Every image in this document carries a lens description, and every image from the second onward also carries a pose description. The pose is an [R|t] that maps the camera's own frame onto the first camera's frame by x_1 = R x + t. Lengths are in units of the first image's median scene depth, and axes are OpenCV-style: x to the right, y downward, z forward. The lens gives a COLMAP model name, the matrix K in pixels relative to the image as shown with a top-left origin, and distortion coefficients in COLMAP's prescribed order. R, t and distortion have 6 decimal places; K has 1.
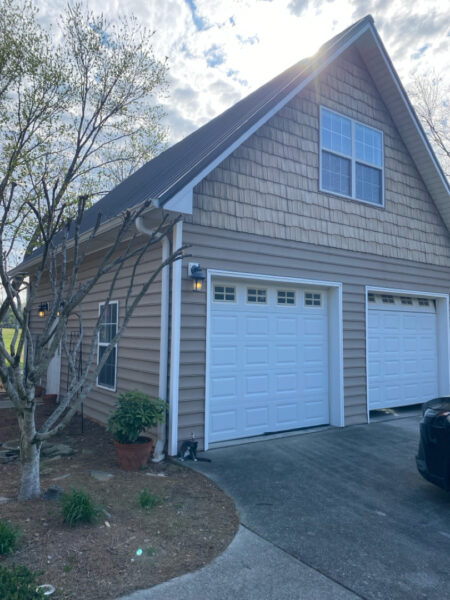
lens RADIAL K [[440.1, 0, 224.4], [0, 440.1, 299.6], [0, 0, 1]] dist [-0.004071, -0.009837]
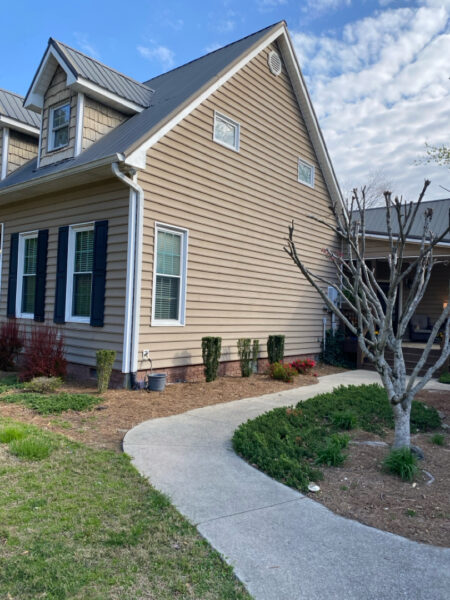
lens RADIAL K [[440.1, 0, 225.2], [0, 440.1, 298.9], [0, 0, 1]] dist [-0.004071, -0.009837]
pose [[0.264355, -0.019111, -0.964236, 0.839163], [0.048999, 0.998779, -0.006362, 0.025660], [0.963180, -0.045565, 0.264968, 0.315990]]
